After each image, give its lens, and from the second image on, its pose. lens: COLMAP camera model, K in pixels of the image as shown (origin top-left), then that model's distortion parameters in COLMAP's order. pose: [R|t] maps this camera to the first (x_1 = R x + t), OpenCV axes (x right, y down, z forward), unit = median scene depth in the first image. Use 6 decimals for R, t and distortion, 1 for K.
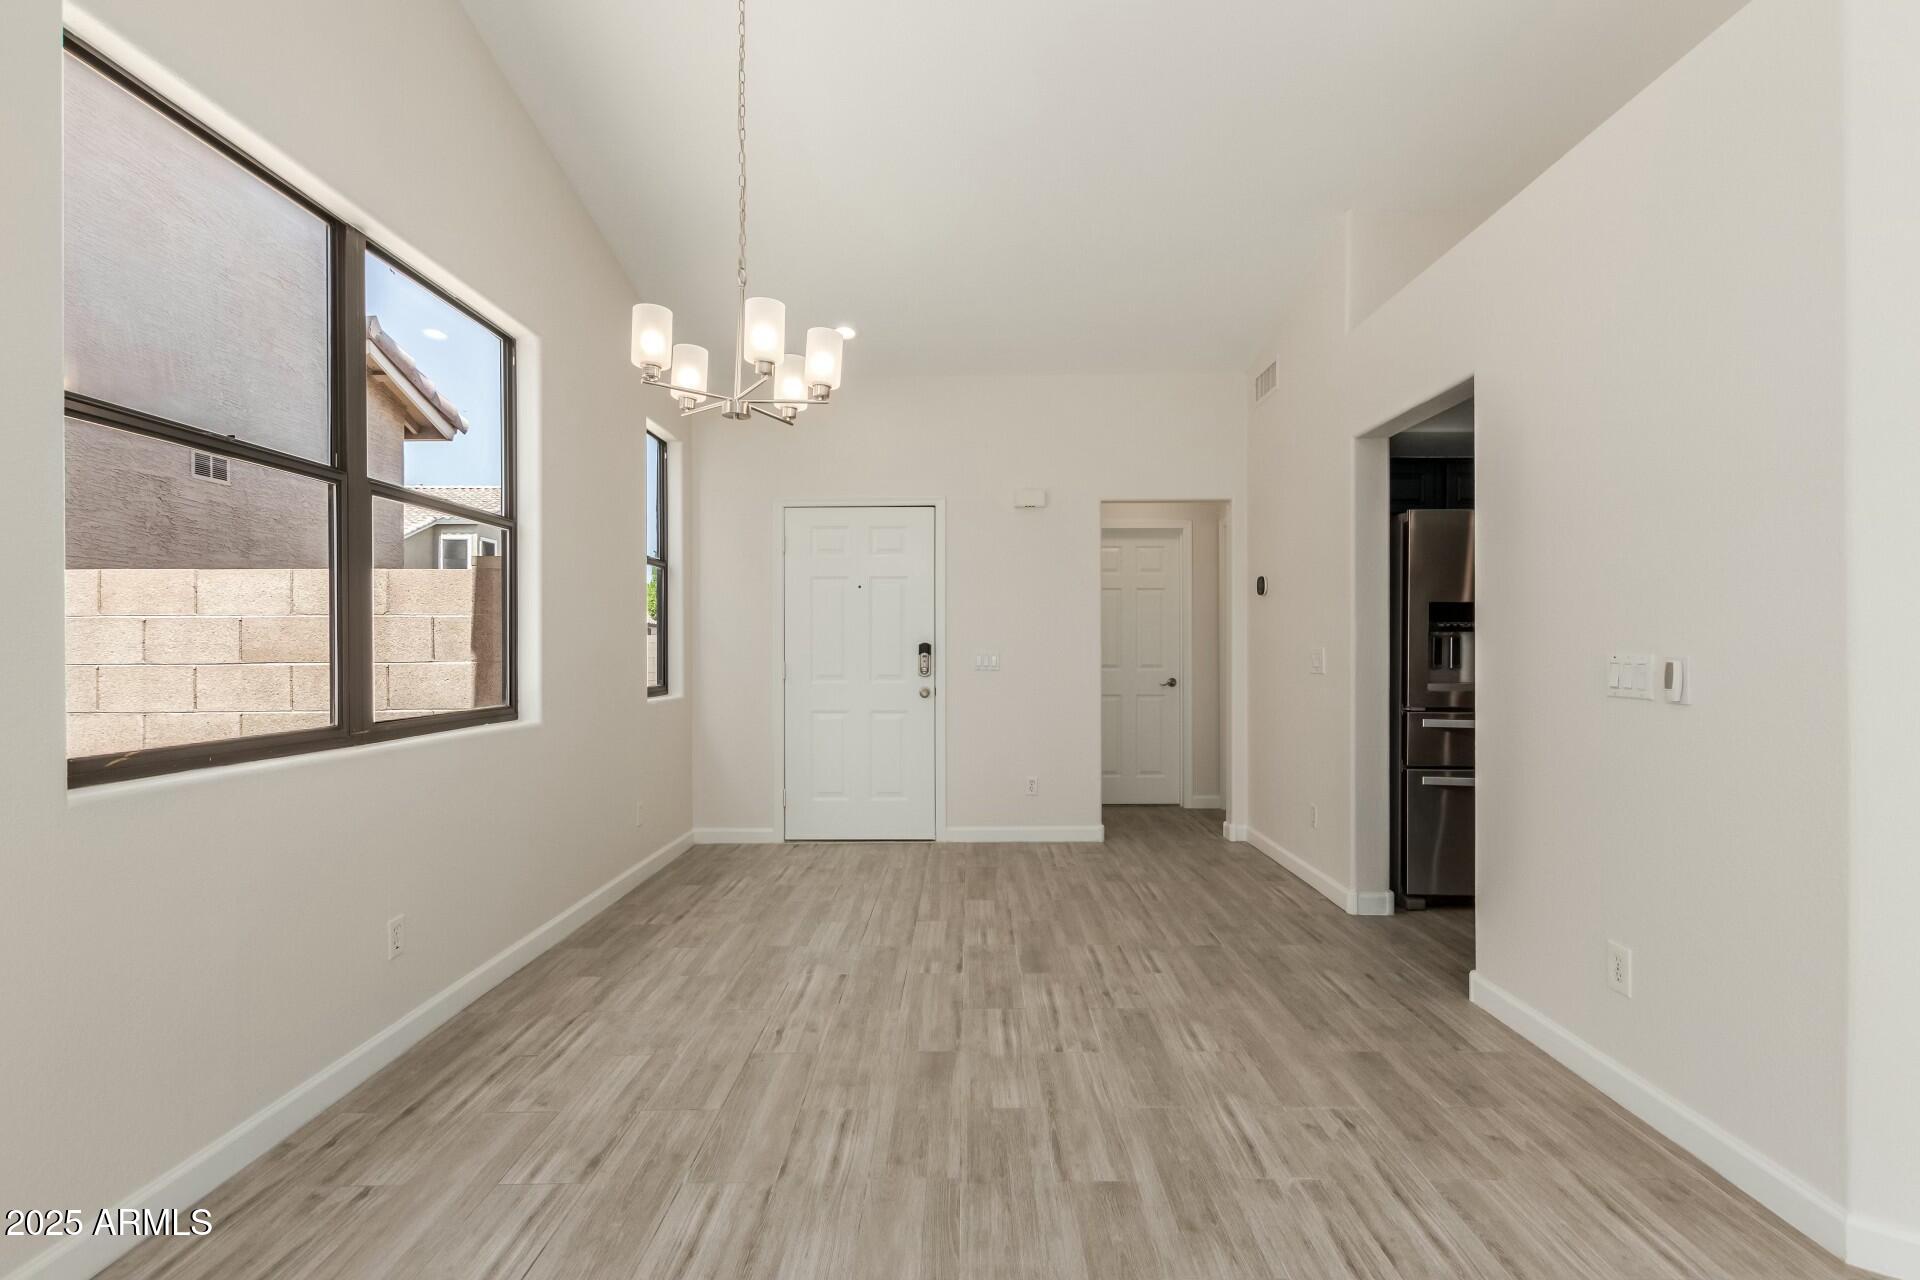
lens RADIAL K [[881.9, 0, 963.8], [0, 881.9, 646.8], [0, 0, 1]] dist [0.010205, -0.003991]
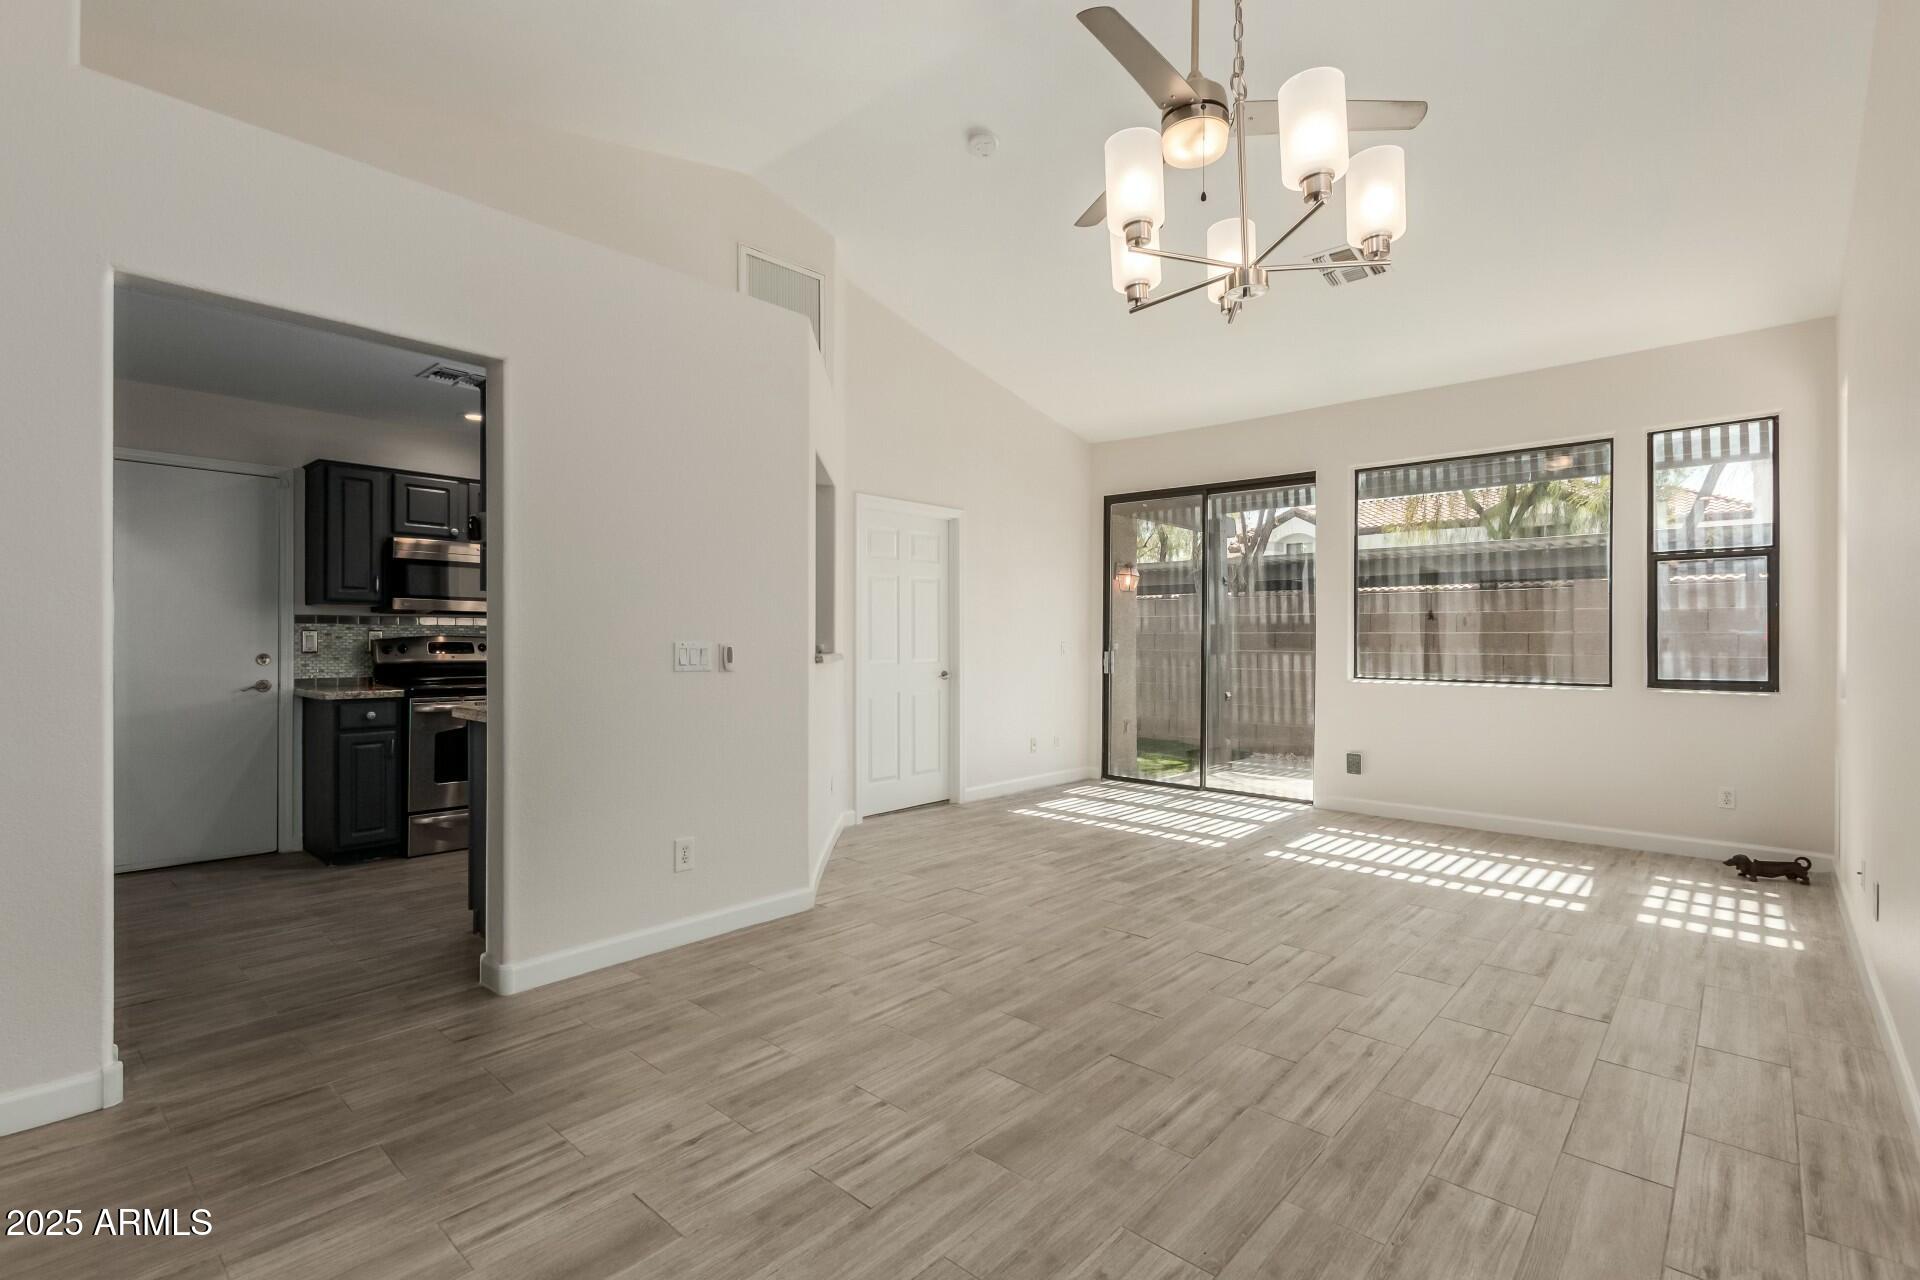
lens RADIAL K [[881.9, 0, 964.5], [0, 881.9, 640.2], [0, 0, 1]] dist [0.010205, -0.003991]
pose [[-0.747796, -0.002969, 0.663922, -0.474042], [-0.002947, 0.999995, 0.001152, 0.000313], [-0.663922, -0.001095, -0.747801, 1.433744]]
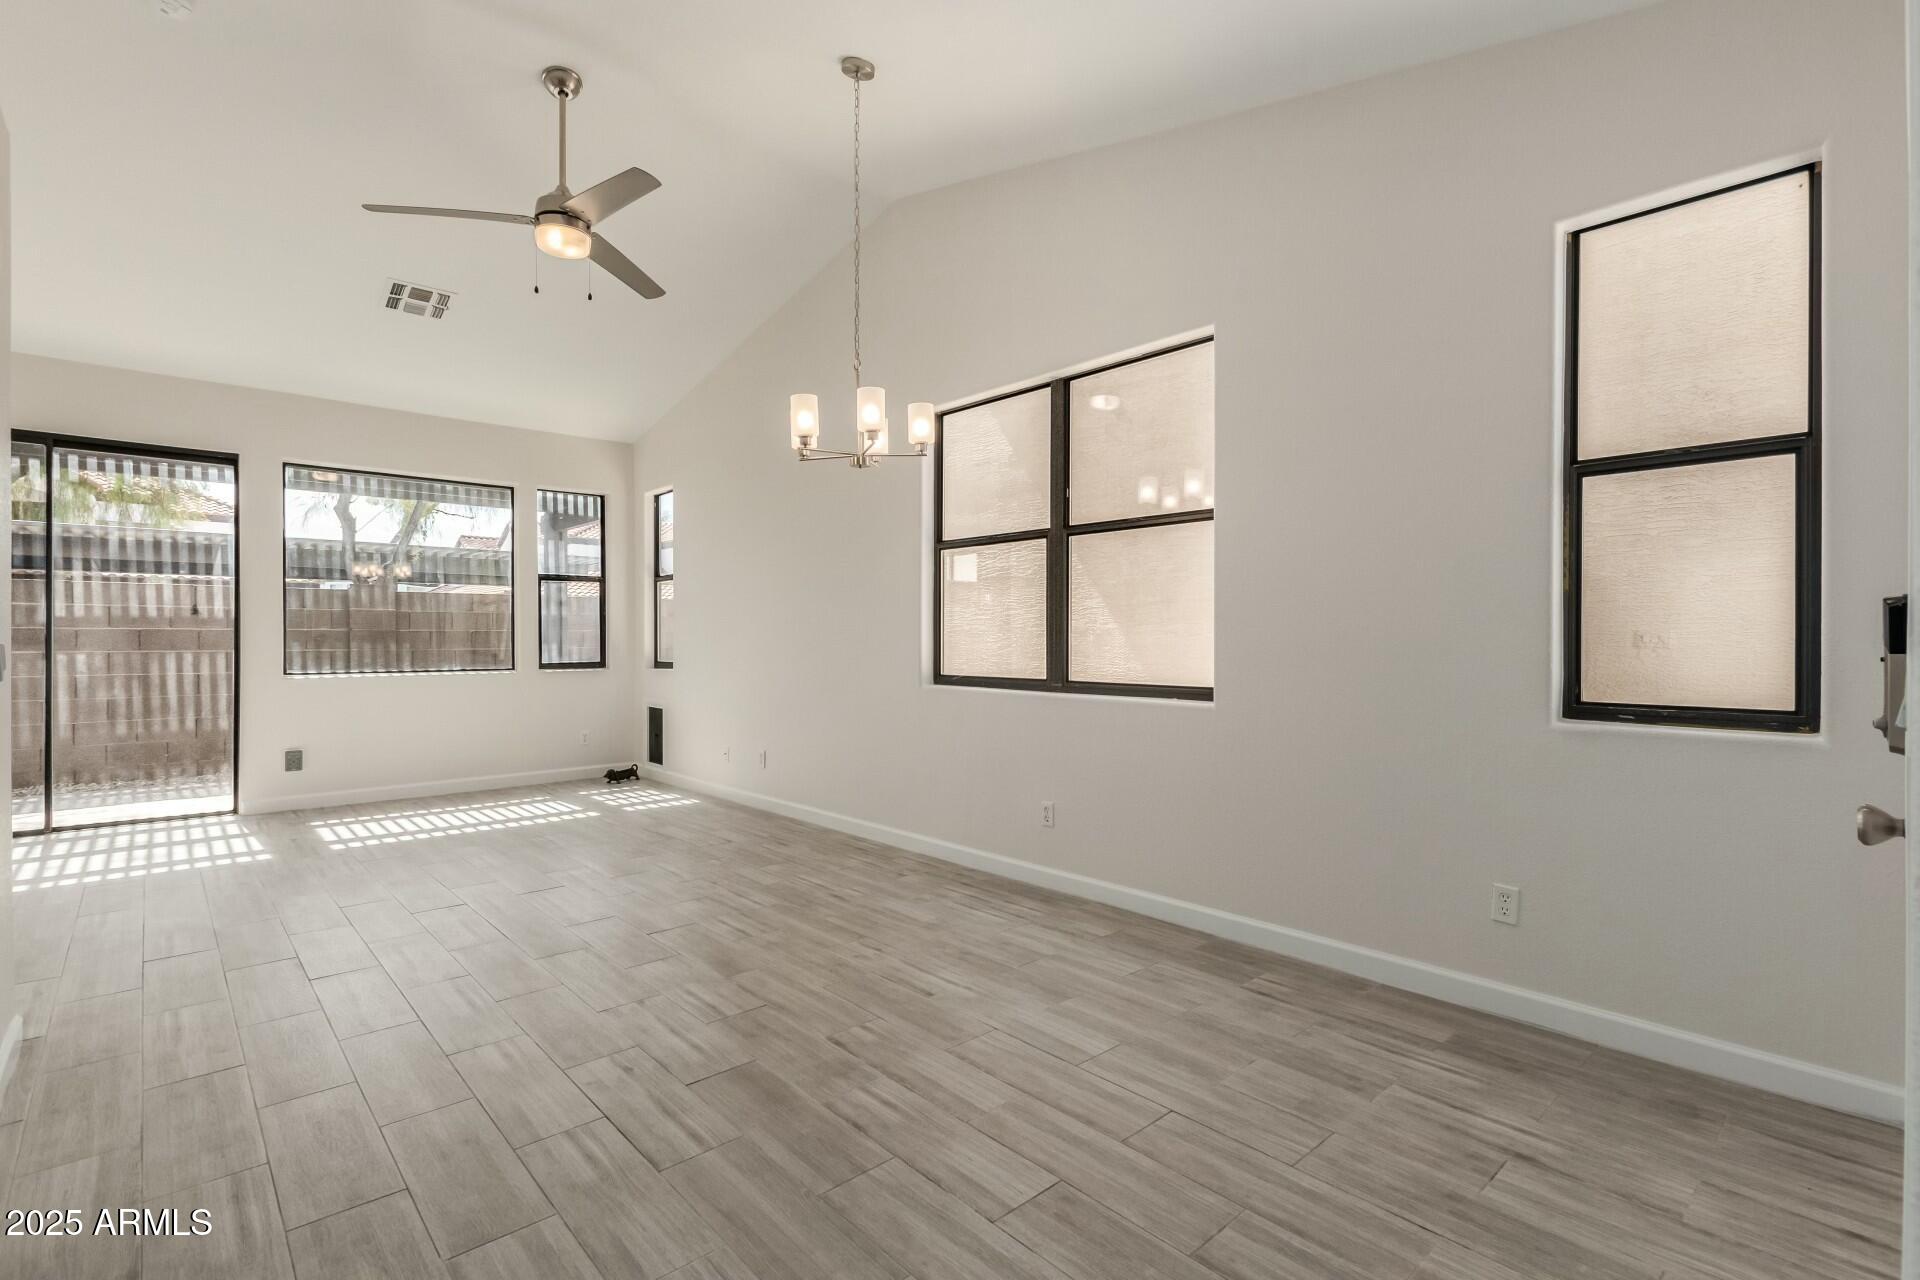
lens RADIAL K [[881.9, 0, 969.3], [0, 881.9, 639.4], [0, 0, 1]] dist [0.010205, -0.003991]
pose [[-0.729015, 0.001754, -0.684495, 0.500616], [0.001220, 0.999998, 0.001263, 0.007795], [0.684496, 0.000086, -0.729016, 1.862443]]
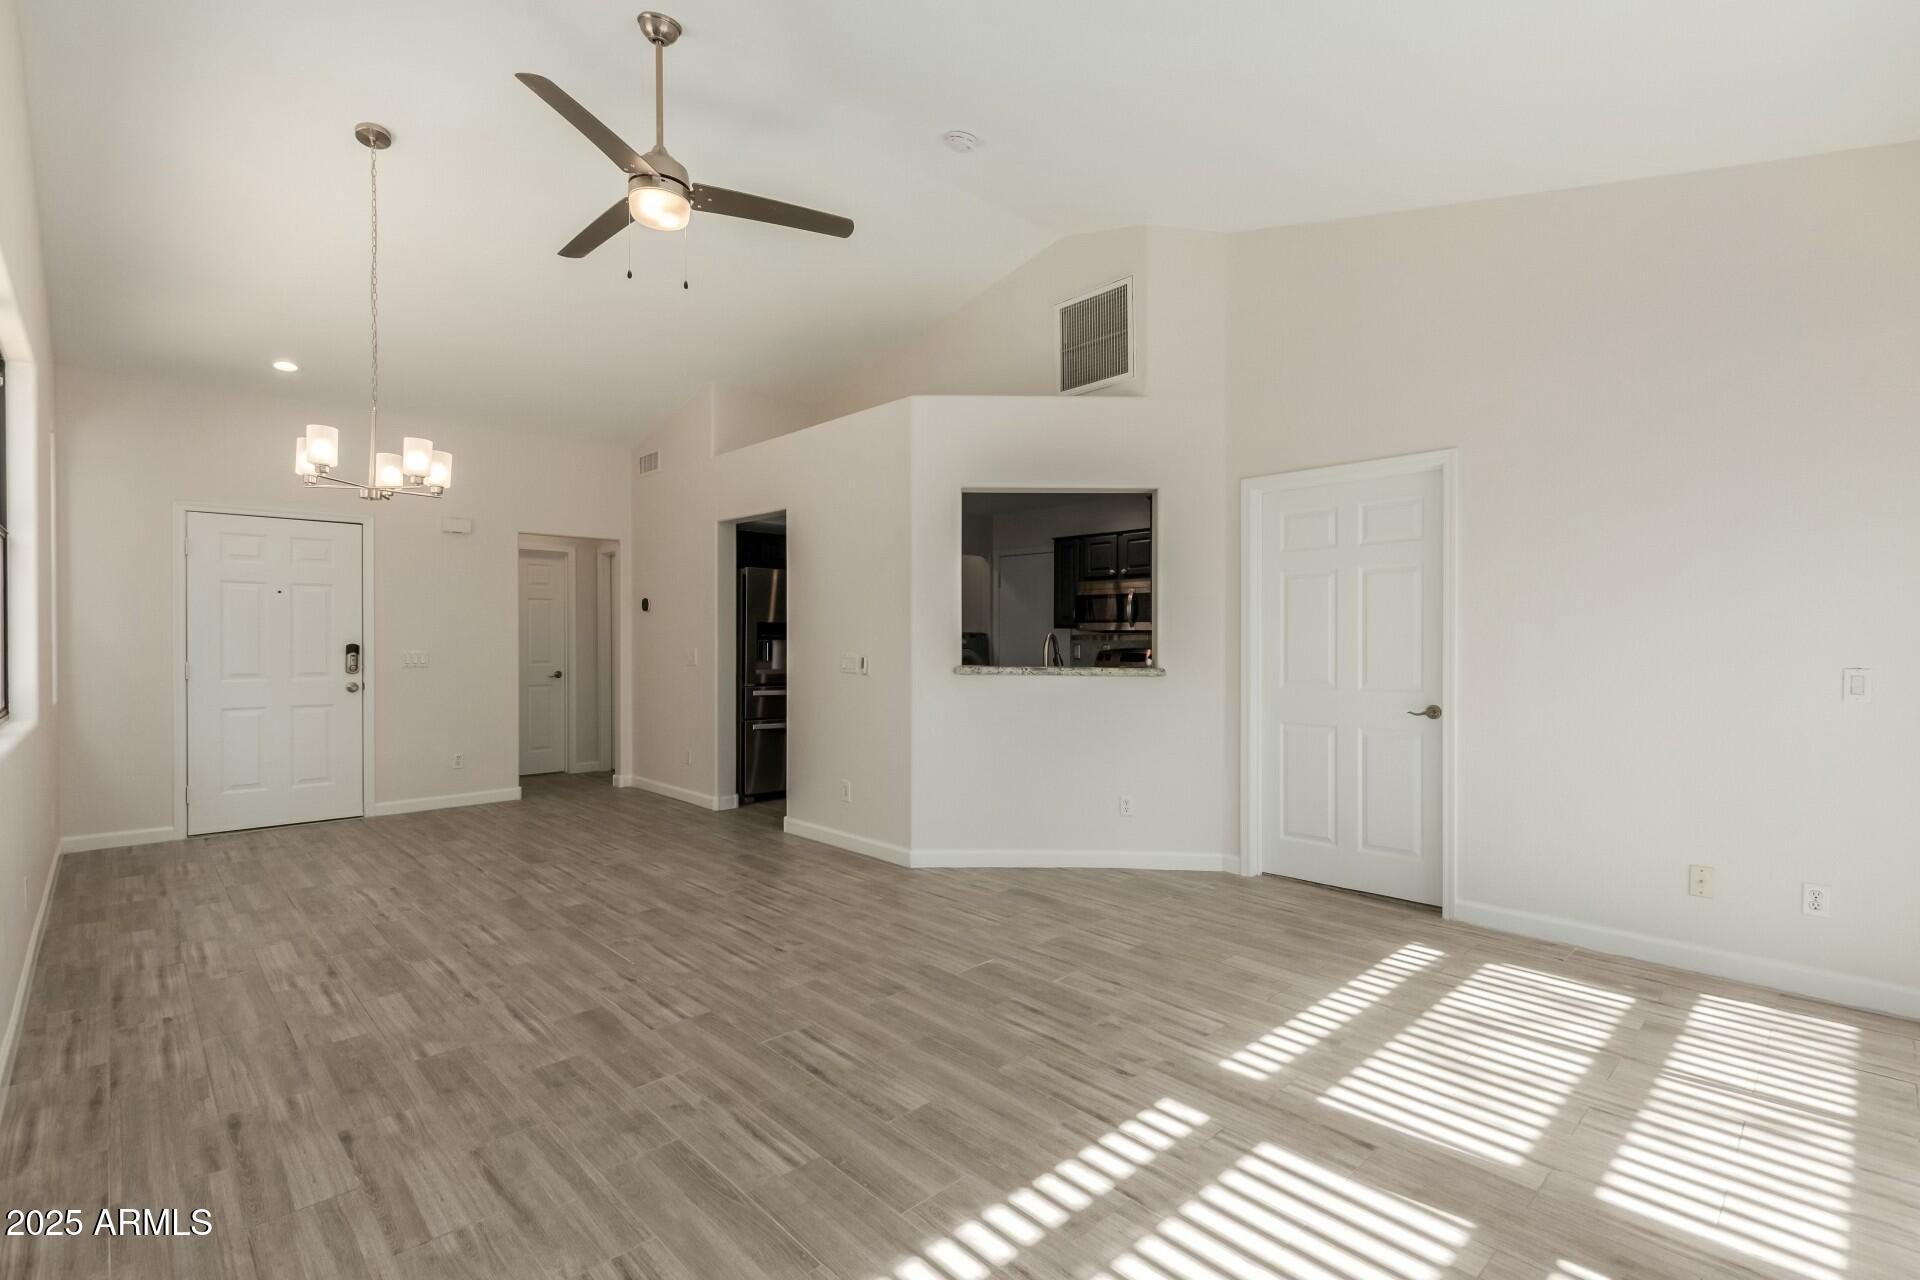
lens RADIAL K [[881.9, 0, 961.4], [0, 881.9, 654.1], [0, 0, 1]] dist [0.010205, -0.003991]
pose [[0.720211, -0.006216, 0.693728, -0.502690], [-0.004262, 0.999901, 0.013384, -0.018704], [-0.693742, -0.012596, 0.720113, -0.677929]]
